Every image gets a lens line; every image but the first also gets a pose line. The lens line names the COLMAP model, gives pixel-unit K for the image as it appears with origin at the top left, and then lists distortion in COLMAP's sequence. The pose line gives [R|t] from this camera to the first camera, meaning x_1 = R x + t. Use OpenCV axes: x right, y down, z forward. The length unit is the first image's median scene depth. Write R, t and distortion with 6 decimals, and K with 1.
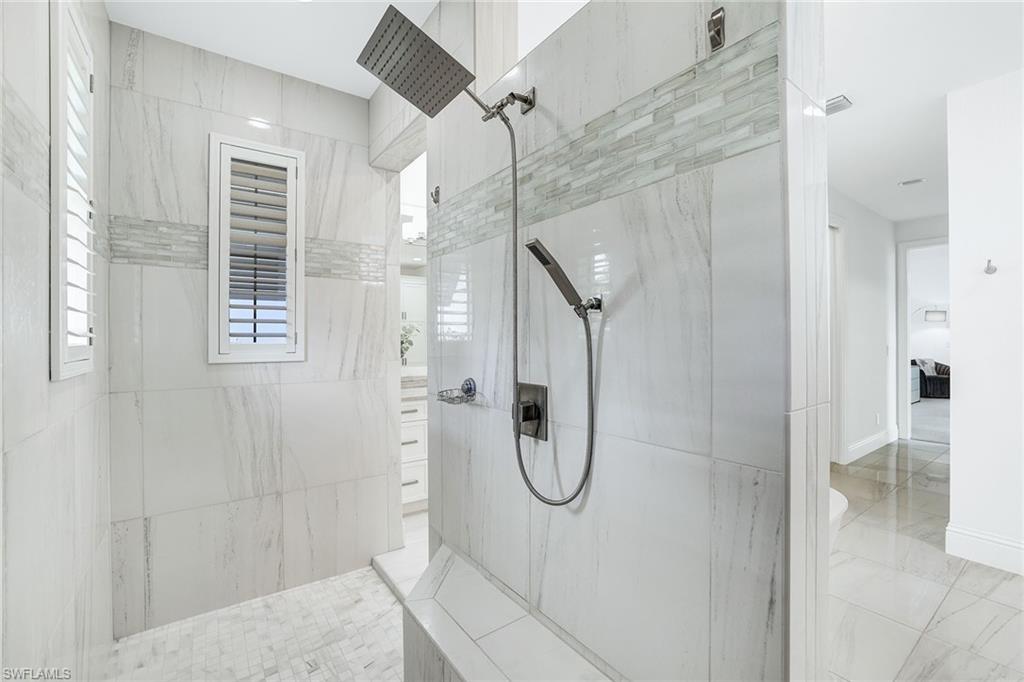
lens RADIAL K [[439.7, 0, 512.7], [0, 439.7, 341.7], [0, 0, 1]] dist [-0.018835, 0.005134]
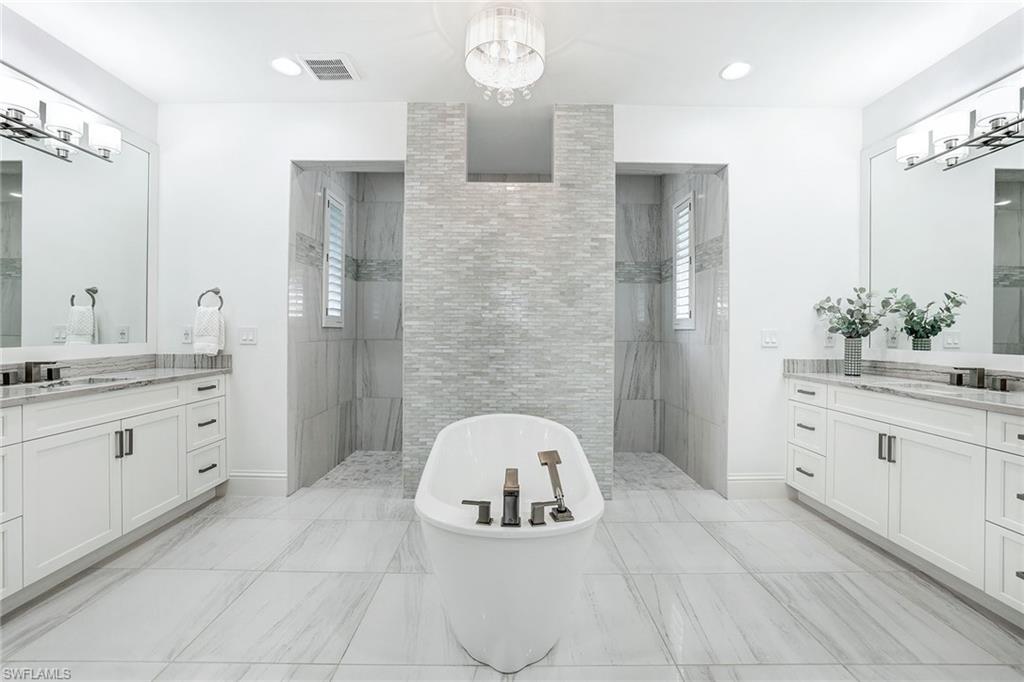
lens RADIAL K [[439.7, 0, 515.4], [0, 439.7, 334.0], [0, 0, 1]] dist [-0.018835, 0.005134]
pose [[-0.580405, -0.001762, -0.814326, 1.268115], [-0.004707, 0.999988, 0.001191, 0.059472], [0.814314, 0.004524, -0.580407, 1.556695]]
